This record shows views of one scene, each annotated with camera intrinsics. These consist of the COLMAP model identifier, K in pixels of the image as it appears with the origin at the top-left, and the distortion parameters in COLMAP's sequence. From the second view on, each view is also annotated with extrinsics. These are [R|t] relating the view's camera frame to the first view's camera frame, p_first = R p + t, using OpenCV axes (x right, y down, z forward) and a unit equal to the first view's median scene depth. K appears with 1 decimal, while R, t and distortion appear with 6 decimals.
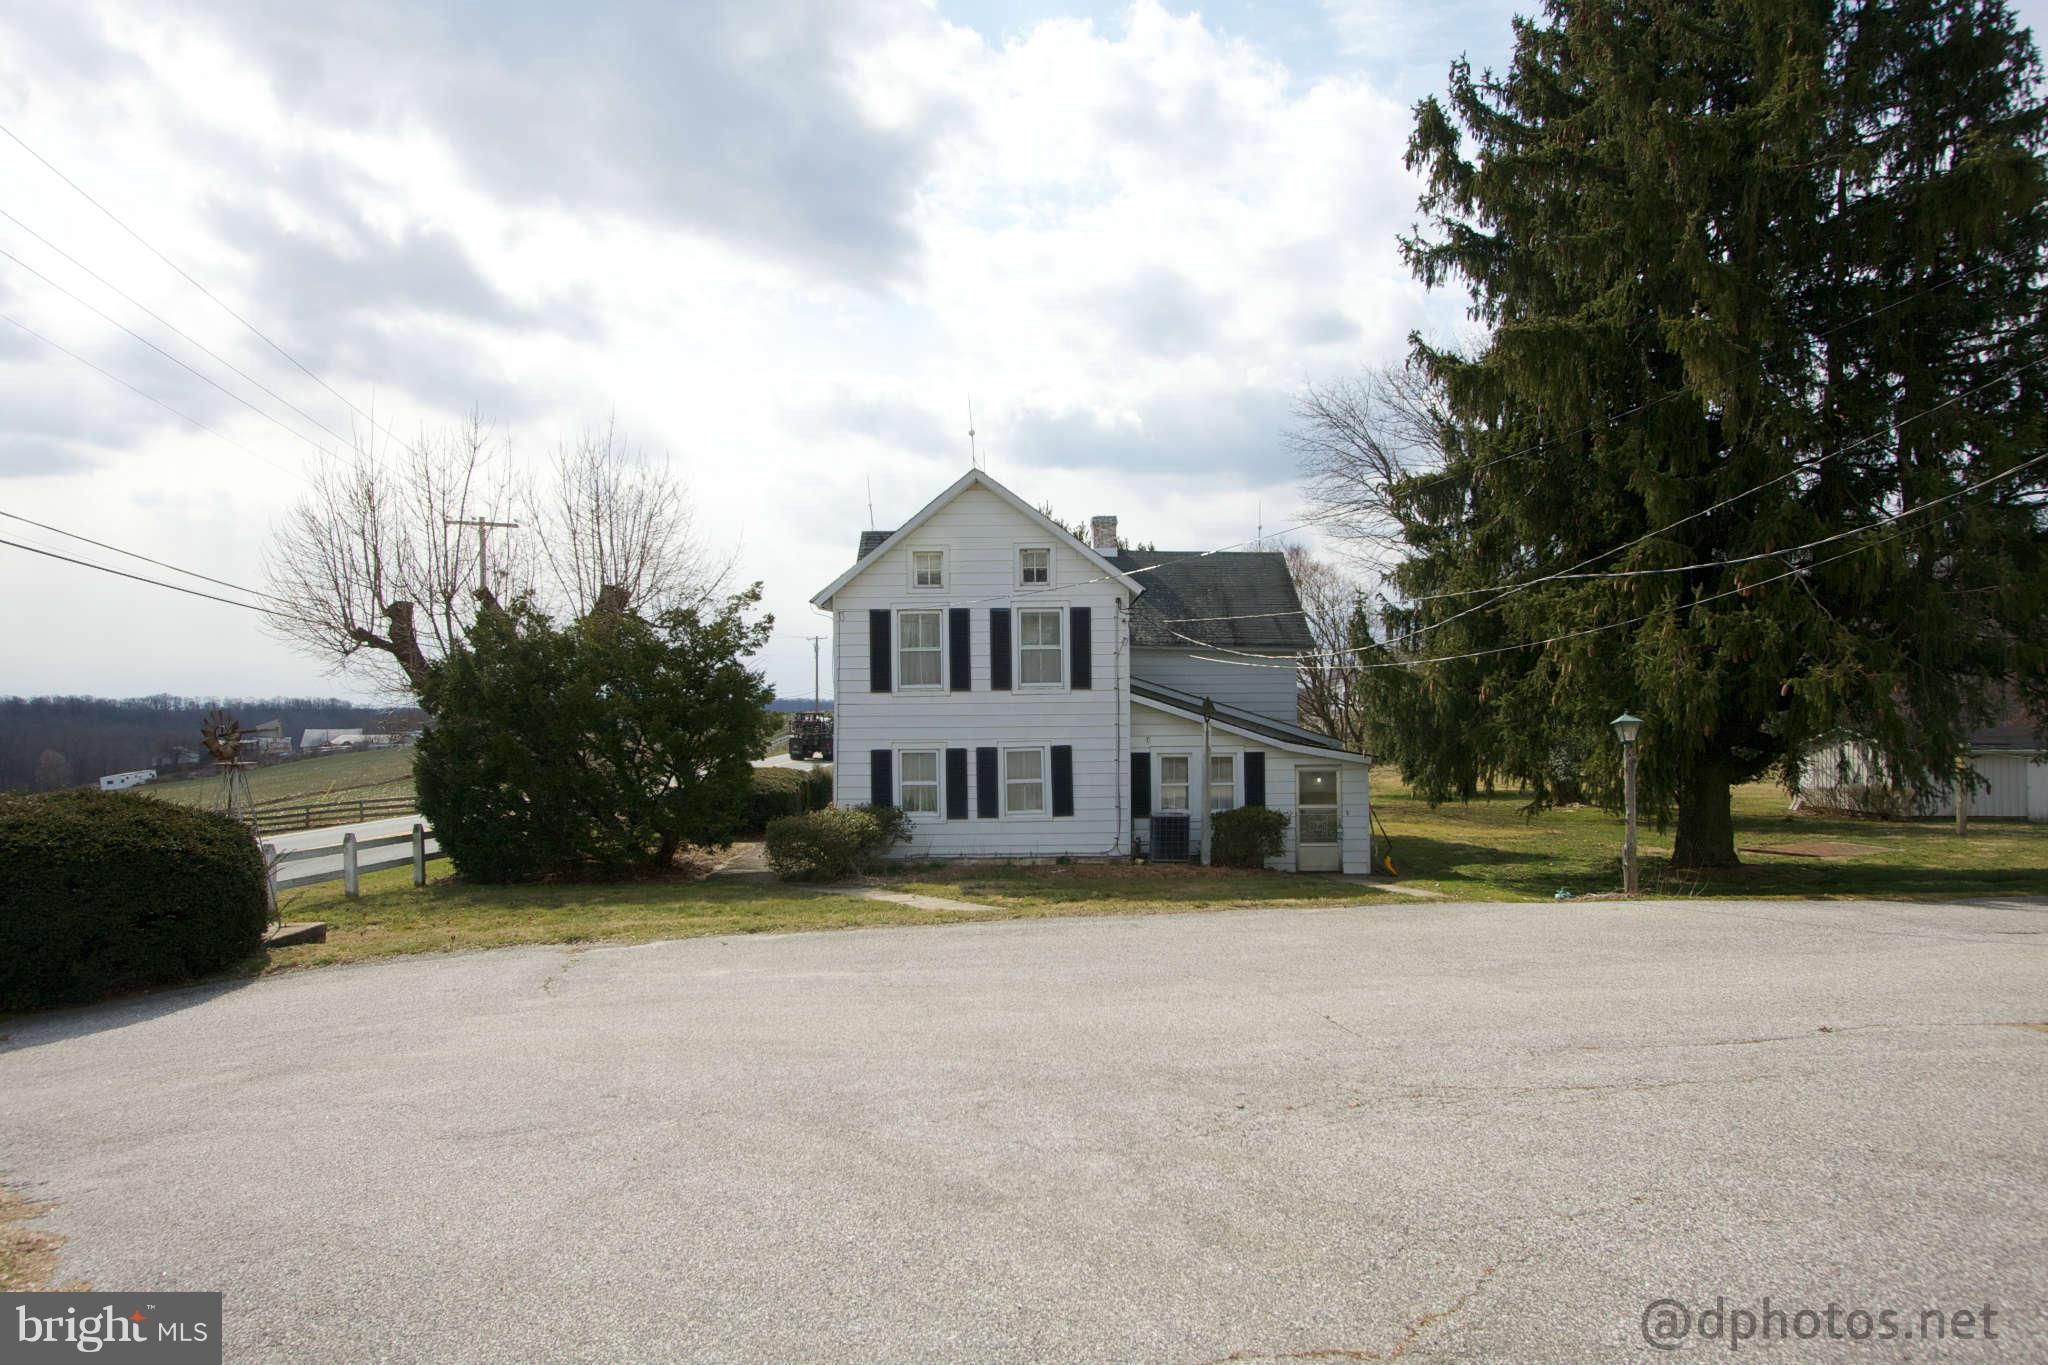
lens RADIAL K [[1447.7, 0, 935.6], [0, 1447.7, 682.0], [0, 0, 1]] dist [0.002452, 0.001157]
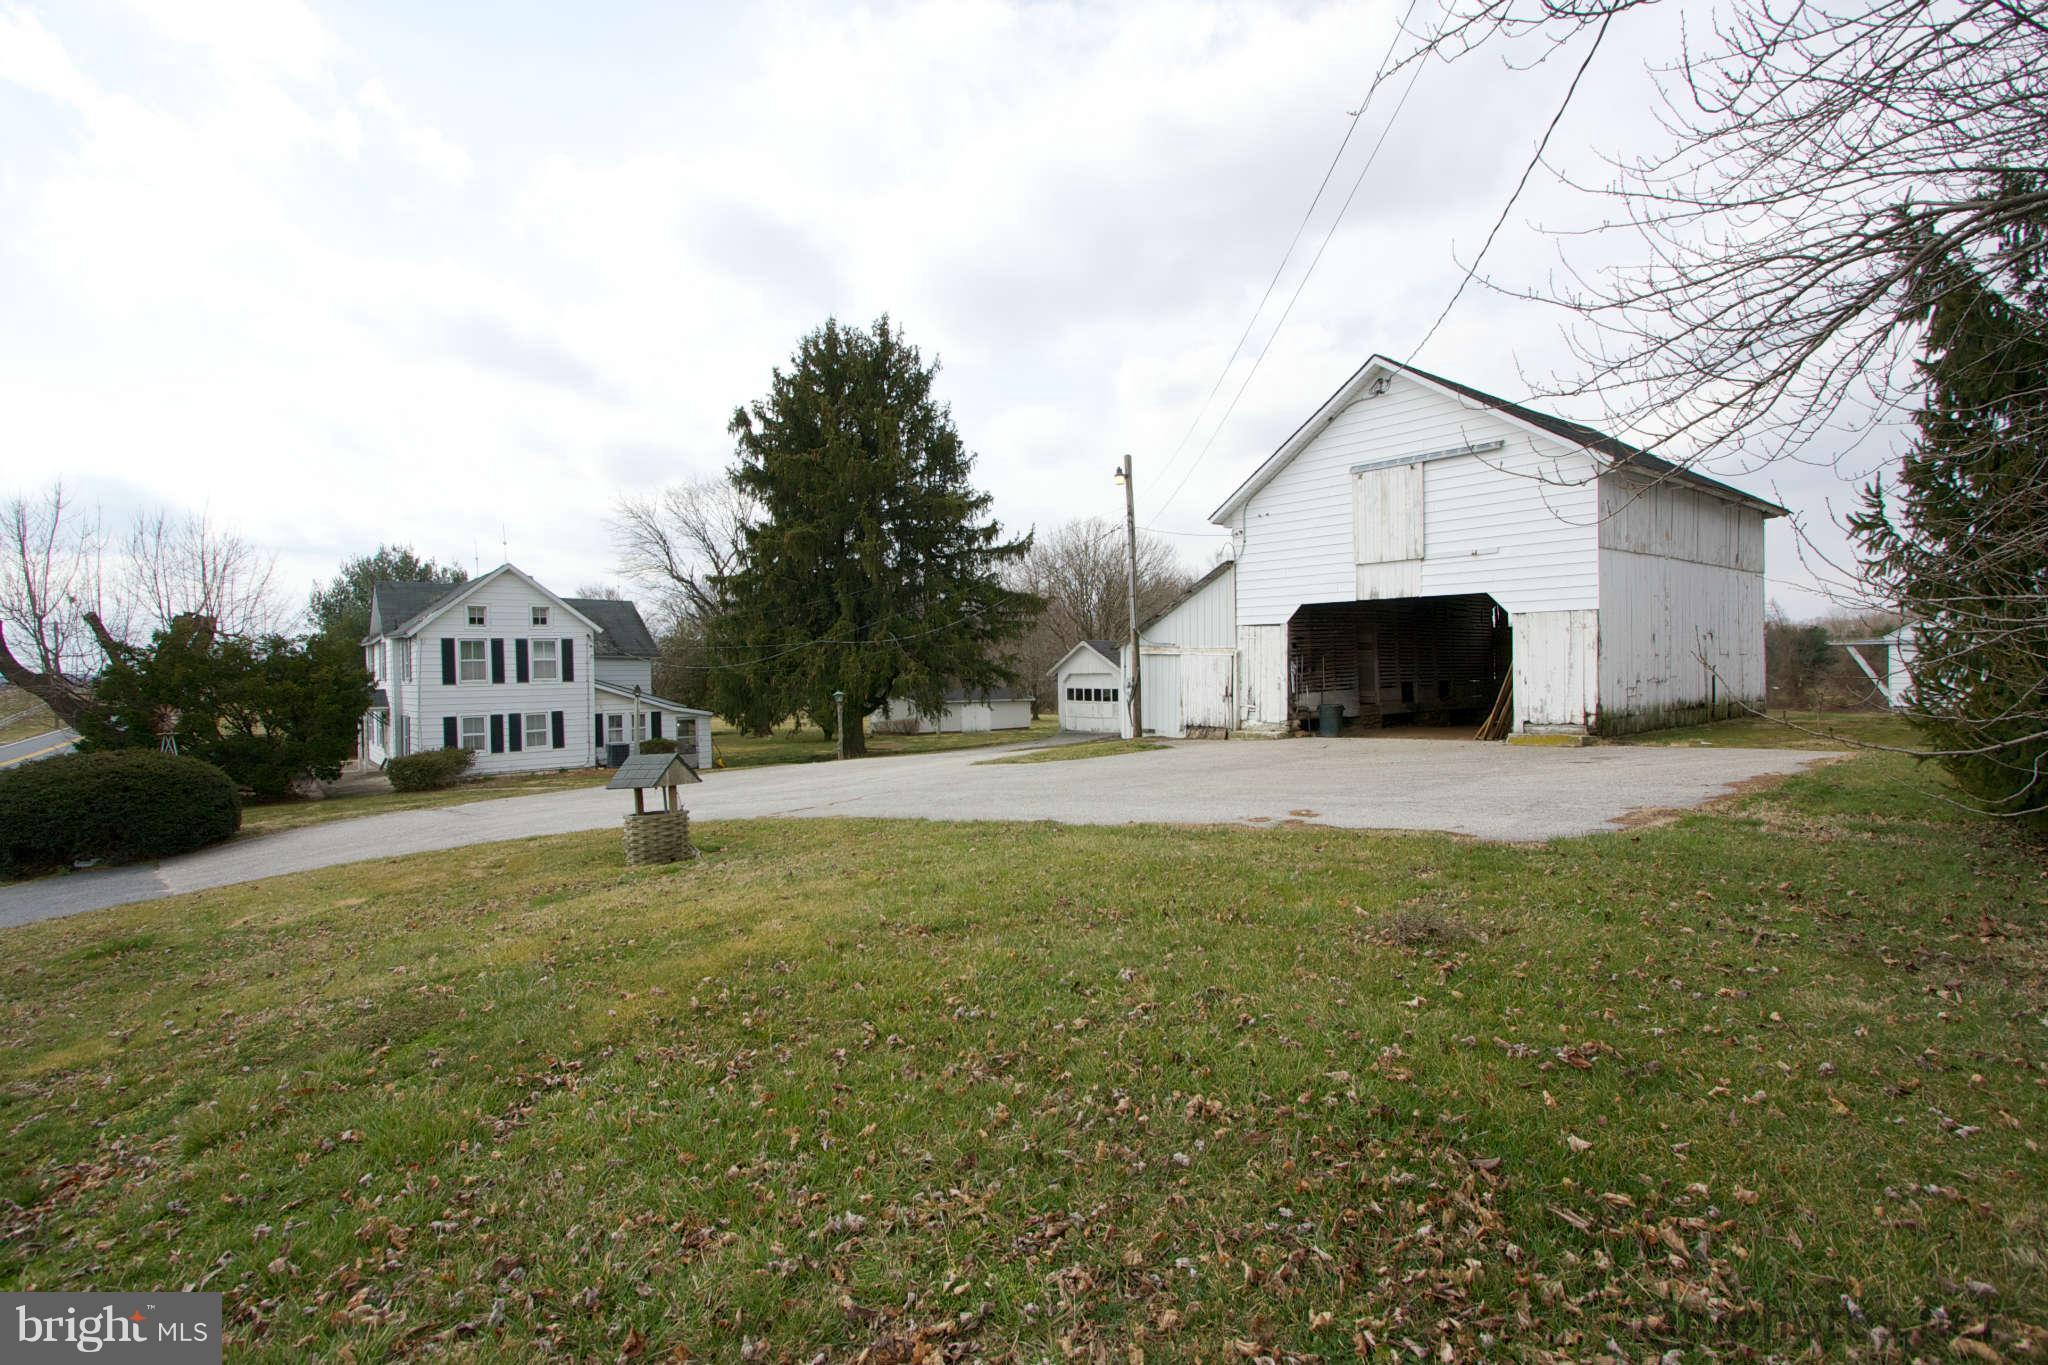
lens RADIAL K [[986.2, 0, 1024.0], [0, 986.2, 682.5], [0, 0, 1]] dist [-0.003897, -0.000540]
pose [[0.758355, -0.013293, 0.651706, -0.291804], [-0.000459, 0.999781, 0.020927, -0.021271], [-0.651841, -0.016169, 0.758183, -0.382730]]
